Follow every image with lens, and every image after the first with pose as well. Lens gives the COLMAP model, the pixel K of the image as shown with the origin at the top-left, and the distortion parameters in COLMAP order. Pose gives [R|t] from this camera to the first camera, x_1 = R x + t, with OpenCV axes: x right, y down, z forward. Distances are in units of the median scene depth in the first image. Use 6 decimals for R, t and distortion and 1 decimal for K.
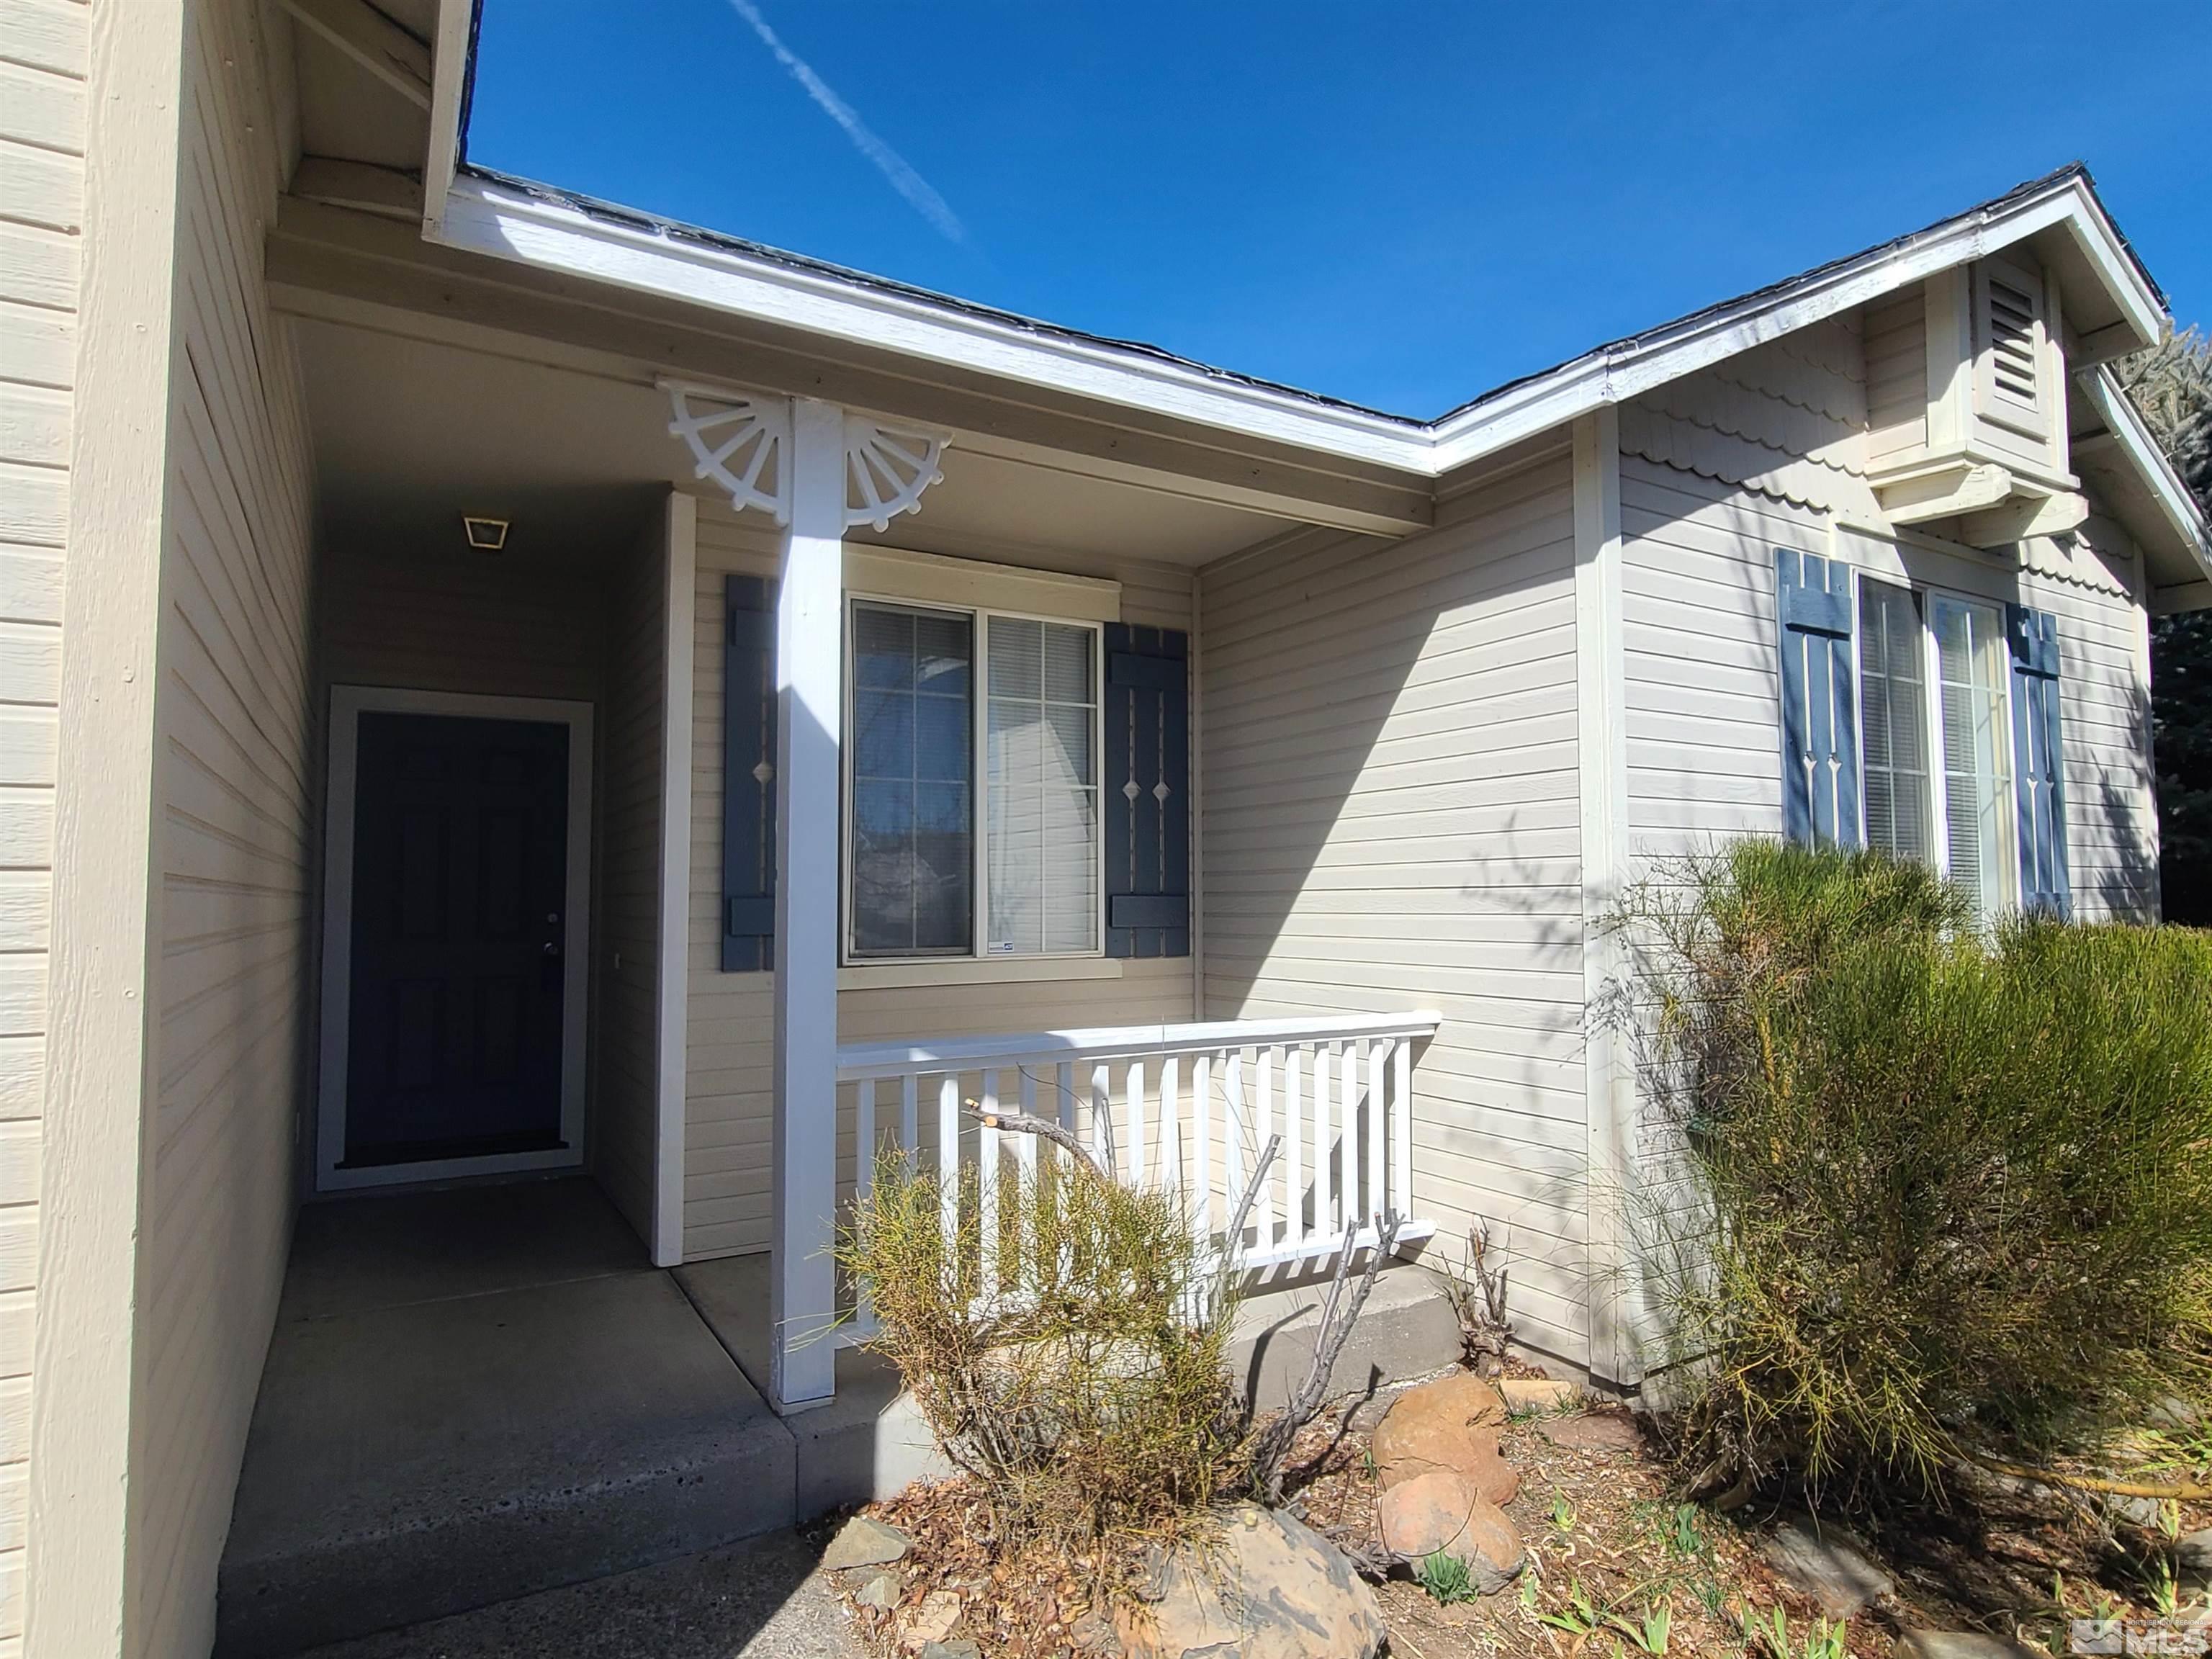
lens RADIAL K [[1232.3, 0, 1107.0], [0, 1232.3, 829.5], [0, 0, 1]] dist [0.001842, 0.001694]
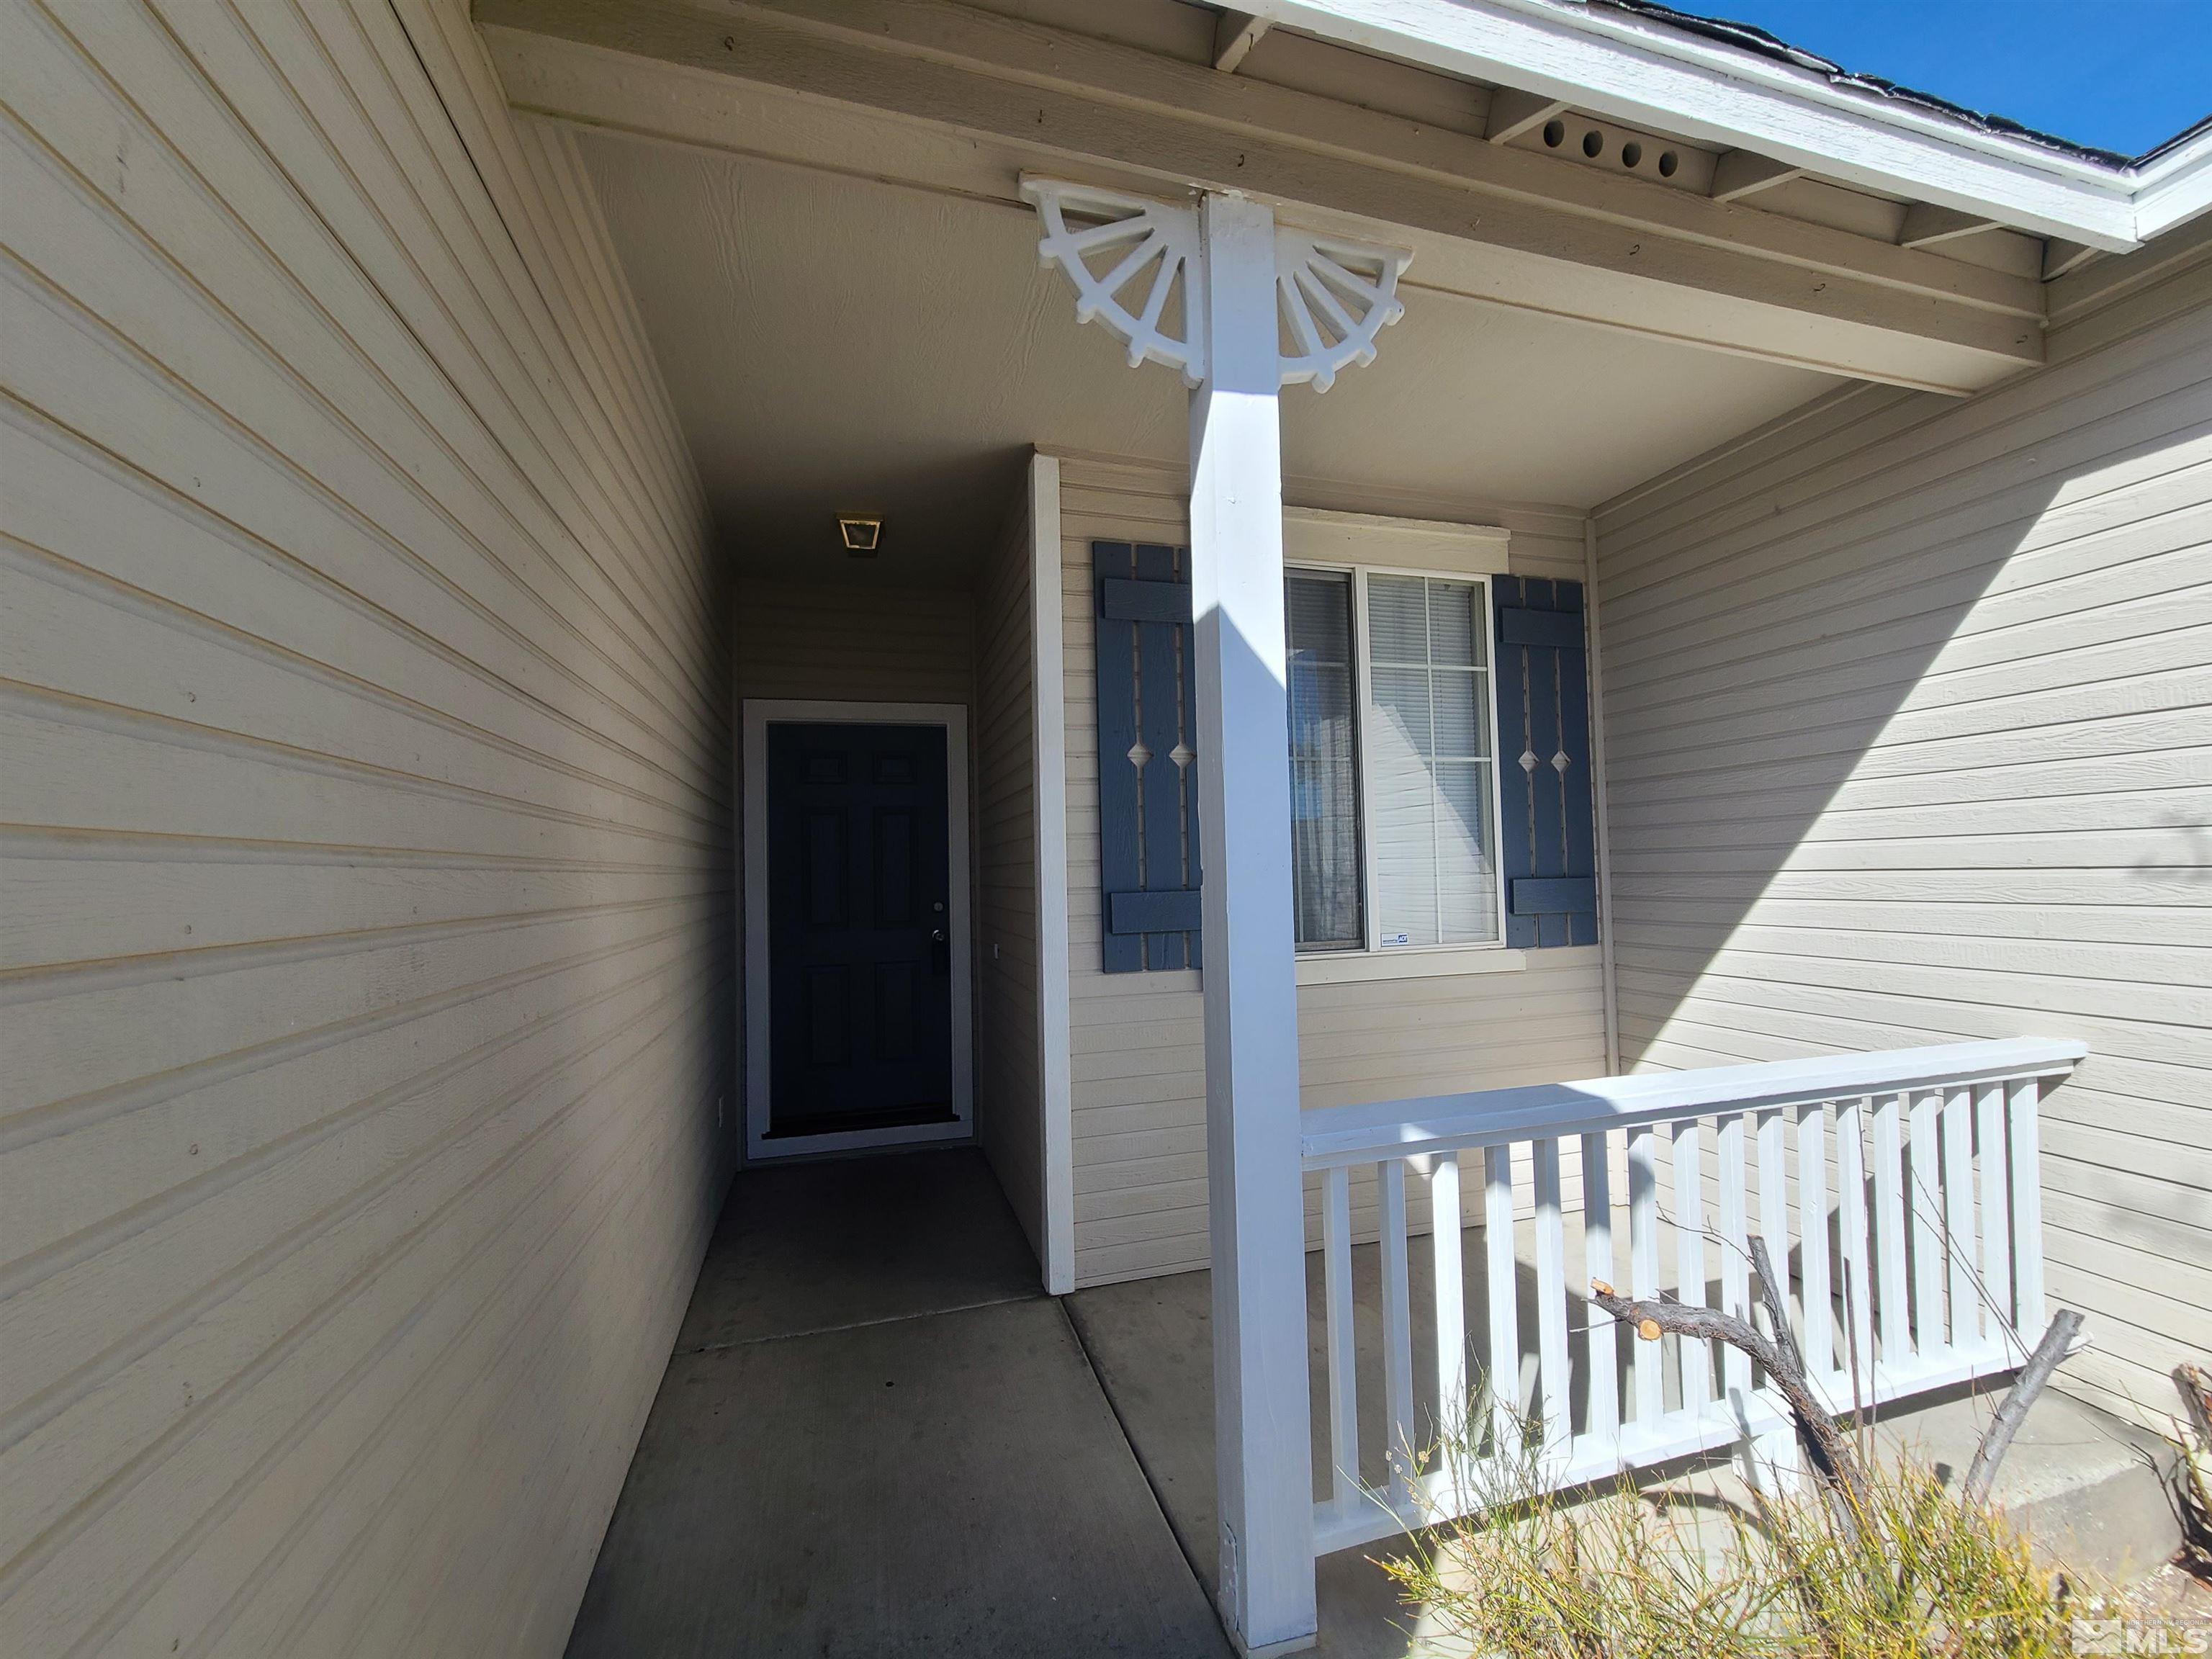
lens RADIAL K [[907.8, 0, 1118.7], [0, 907.8, 837.9], [0, 0, 1]] dist [0.004122, 0.001053]
pose [[0.971159, -0.027357, -0.236860, -0.135947], [0.032845, 0.999275, 0.019255, 0.001845], [0.236161, -0.026479, 0.971353, 0.340923]]
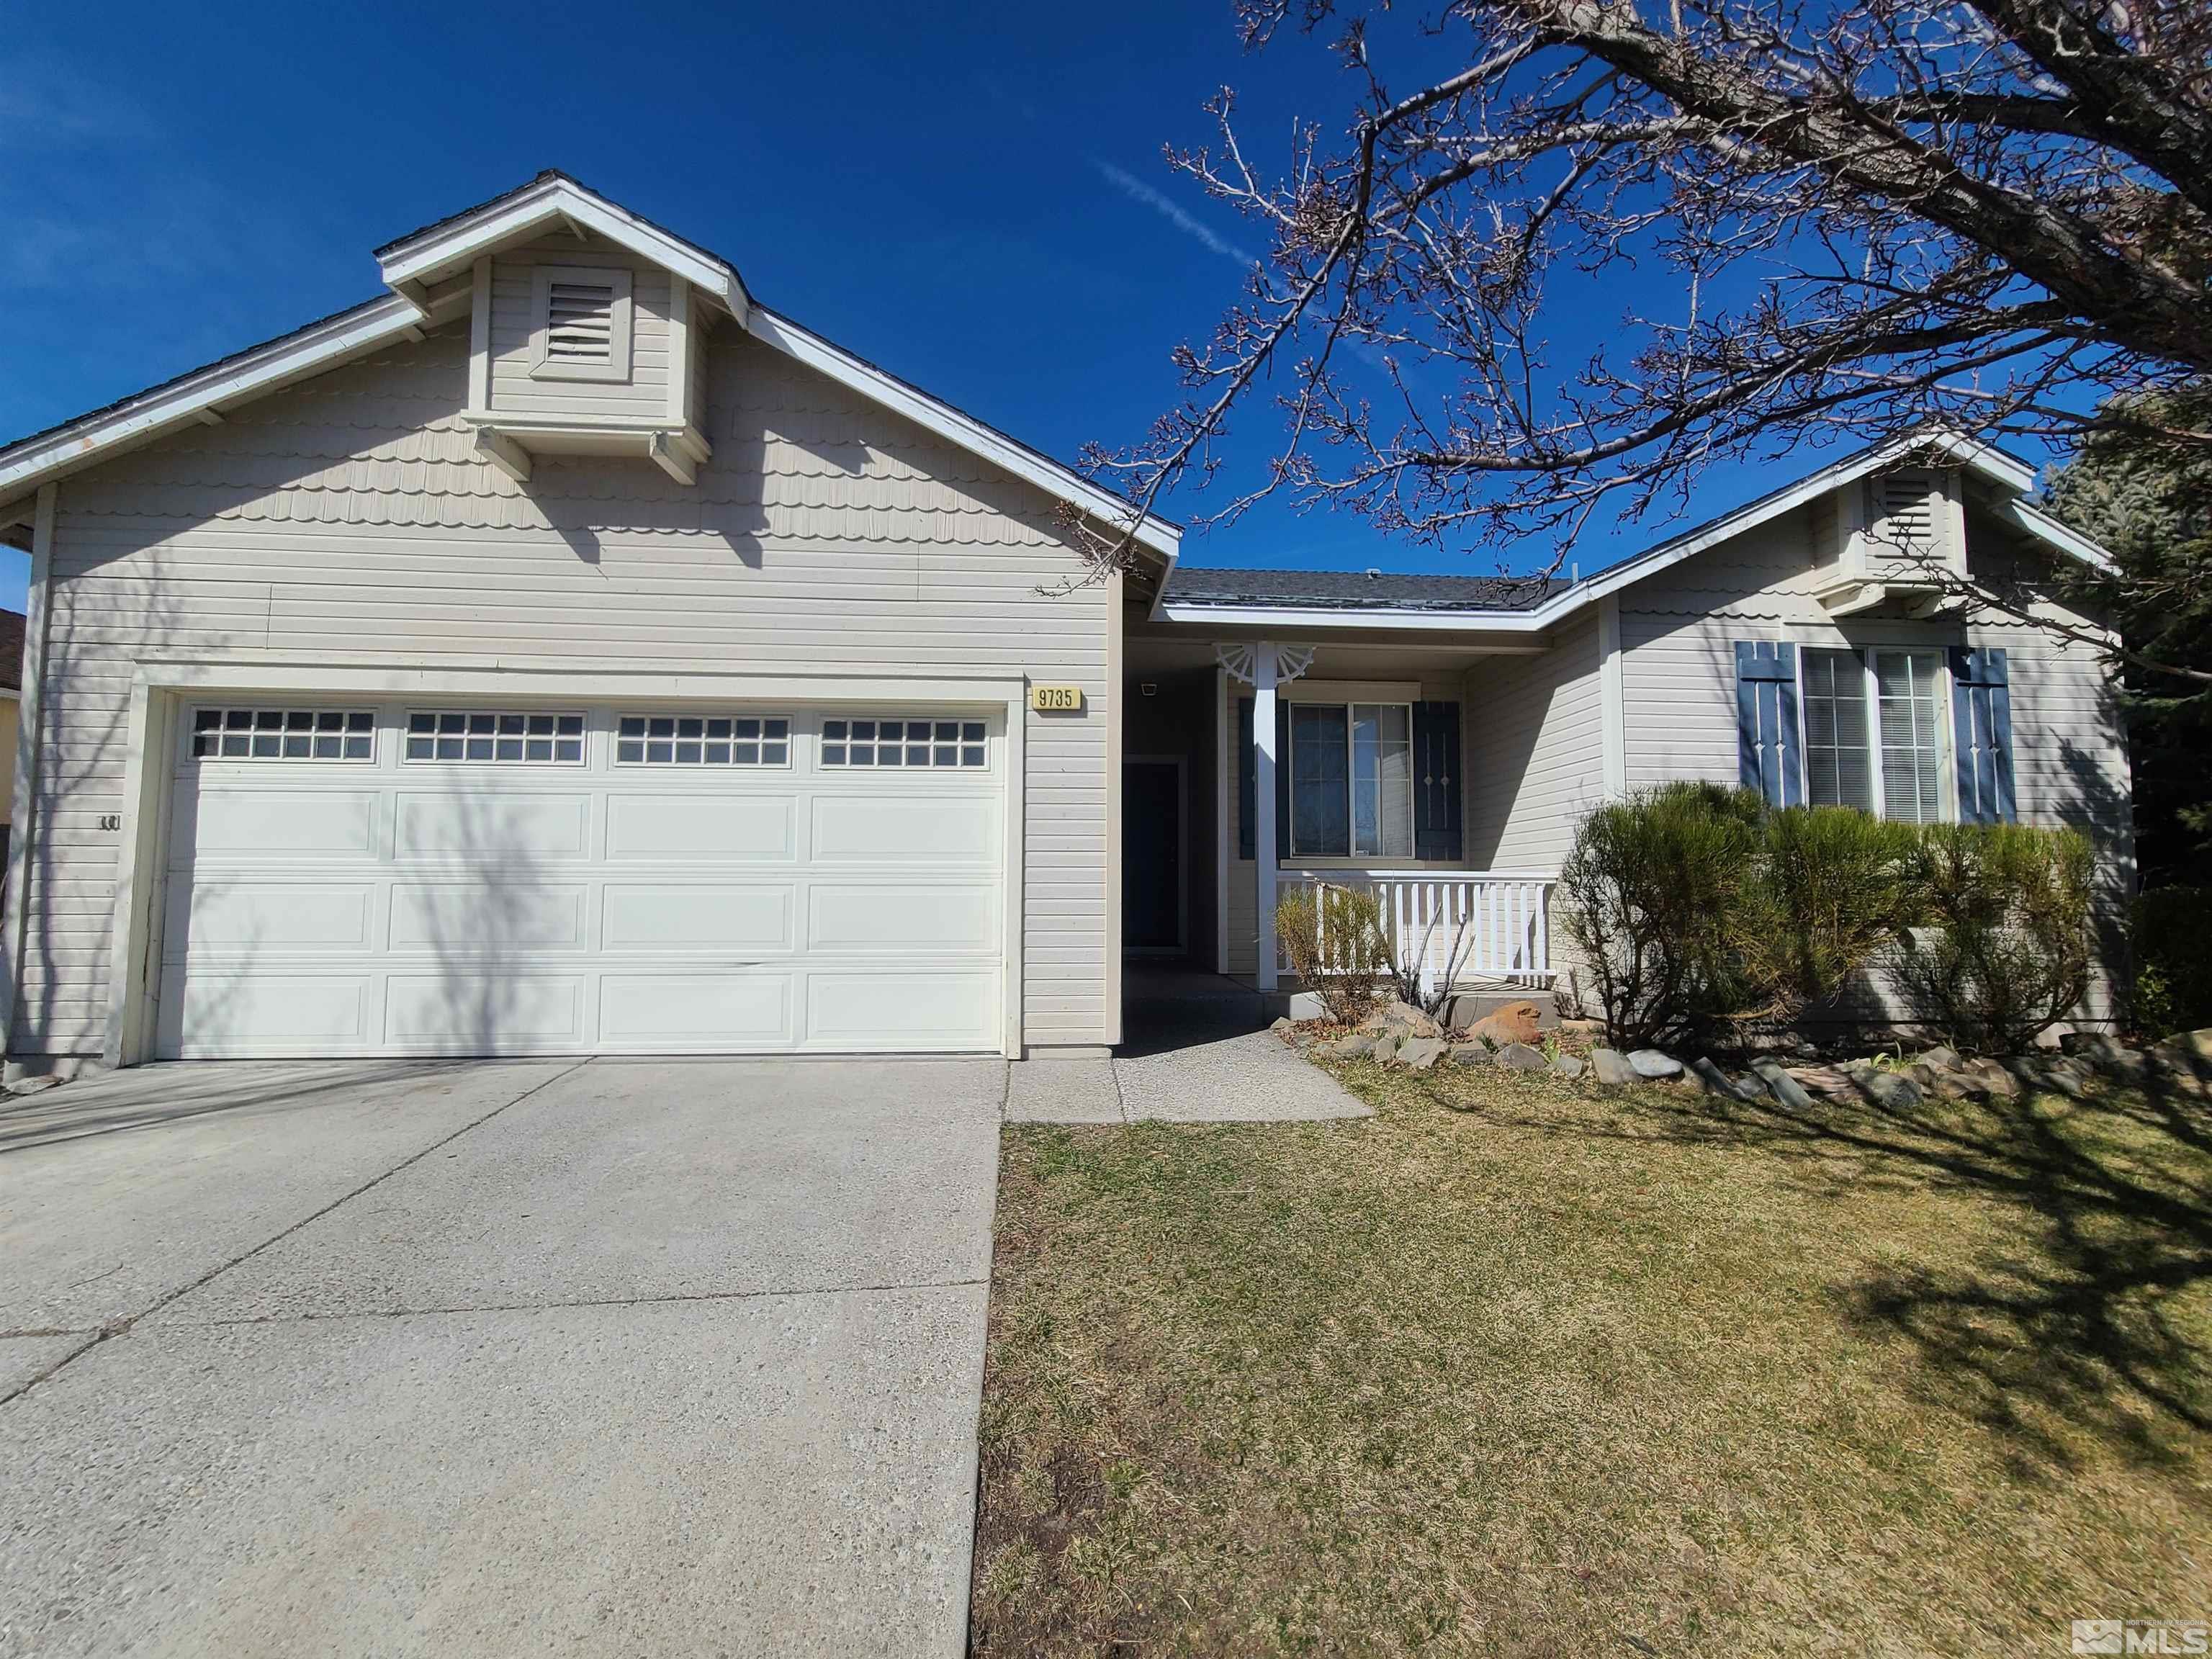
lens RADIAL K [[907.8, 0, 1124.2], [0, 907.8, 833.0], [0, 0, 1]] dist [0.004122, 0.001053]
pose [[0.899791, -0.023491, -0.435689, 0.267848], [0.018859, 0.999710, -0.014955, 0.084156], [0.435914, 0.005240, 0.899973, -0.732218]]
